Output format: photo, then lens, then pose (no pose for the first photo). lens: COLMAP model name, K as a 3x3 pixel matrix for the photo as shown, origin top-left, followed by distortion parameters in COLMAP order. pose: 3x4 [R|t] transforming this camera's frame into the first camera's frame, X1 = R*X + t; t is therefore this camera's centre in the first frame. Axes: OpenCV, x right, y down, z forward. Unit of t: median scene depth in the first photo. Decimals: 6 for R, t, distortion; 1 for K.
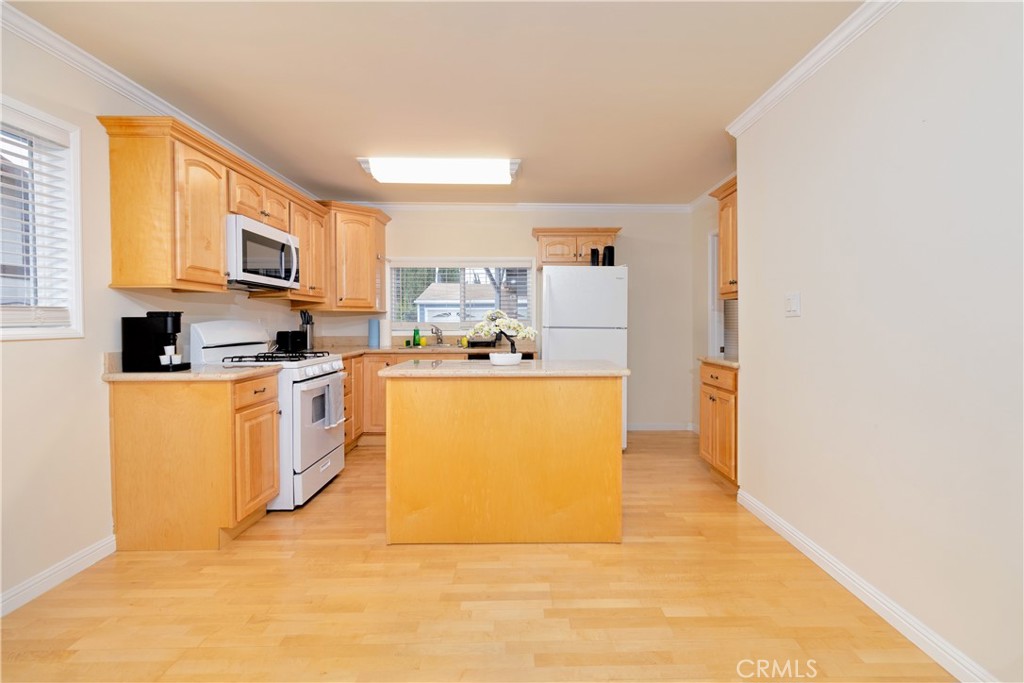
lens RADIAL K [[473.4, 0, 529.1], [0, 473.4, 328.0], [0, 0, 1]] dist [0.001149, 0.000051]
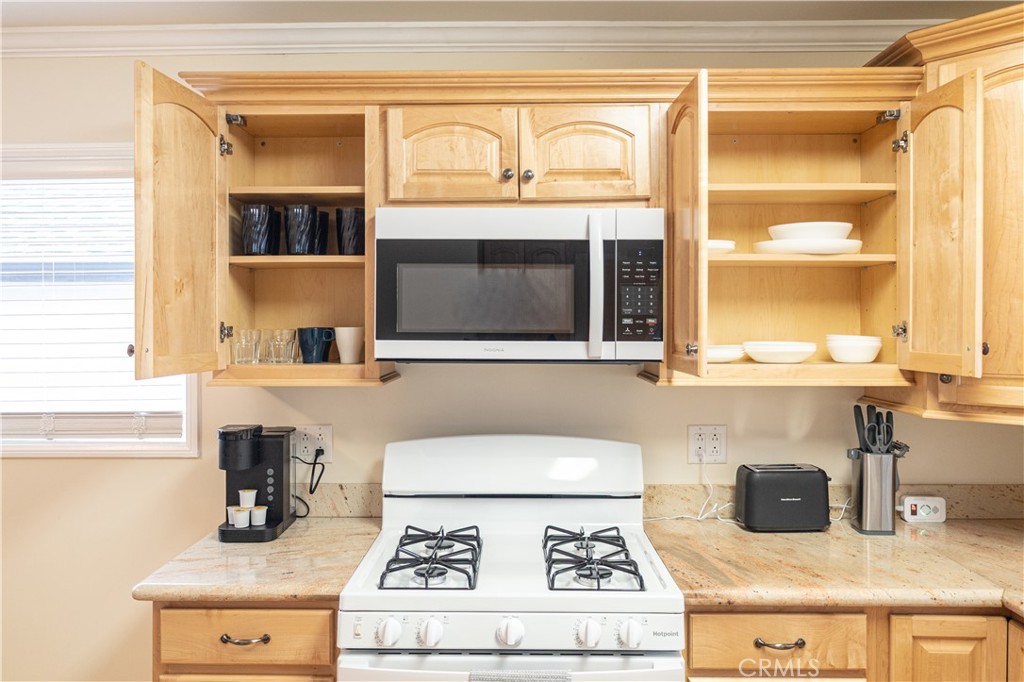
lens RADIAL K [[721.6, 0, 512.0], [0, 721.6, 341.0], [0, 0, 1]] dist [0.003367, -0.001405]
pose [[-0.025476, 0.022326, -0.999426, 0.049097], [-0.012041, 0.999671, 0.022639, -0.156559], [0.999603, 0.012611, -0.025199, 1.338097]]
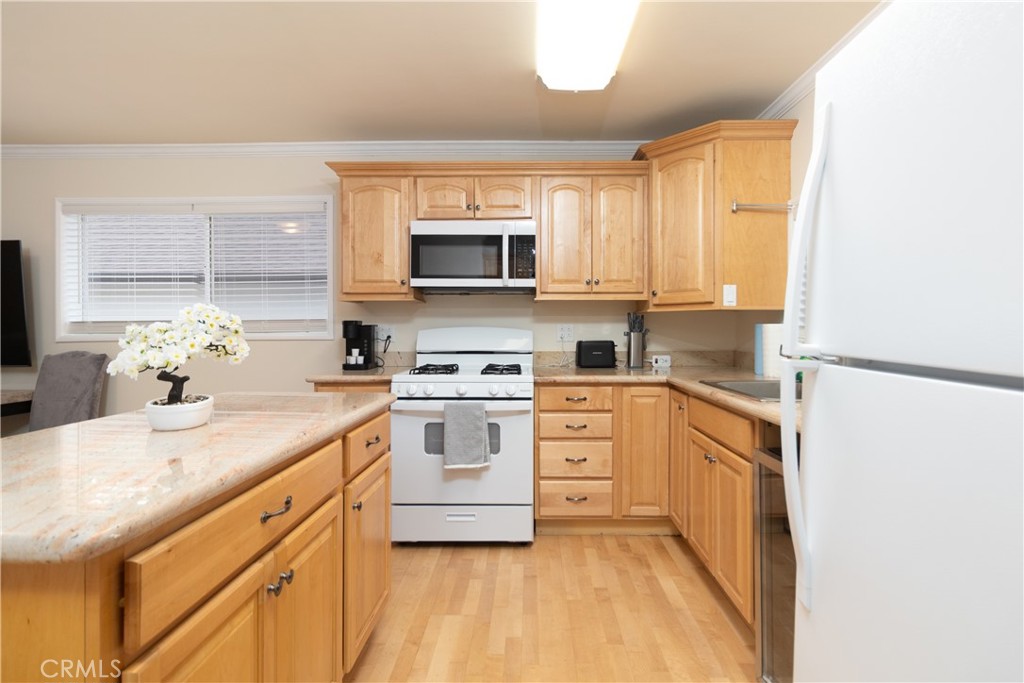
lens RADIAL K [[432.1, 0, 527.4], [0, 432.1, 337.3], [0, 0, 1]] dist [-0.000162, 0.000040]
pose [[-0.016020, 0.023190, -0.999603, 0.339648], [-0.012161, 0.999653, 0.023386, -0.023081], [0.999798, 0.012531, -0.015732, 1.476969]]
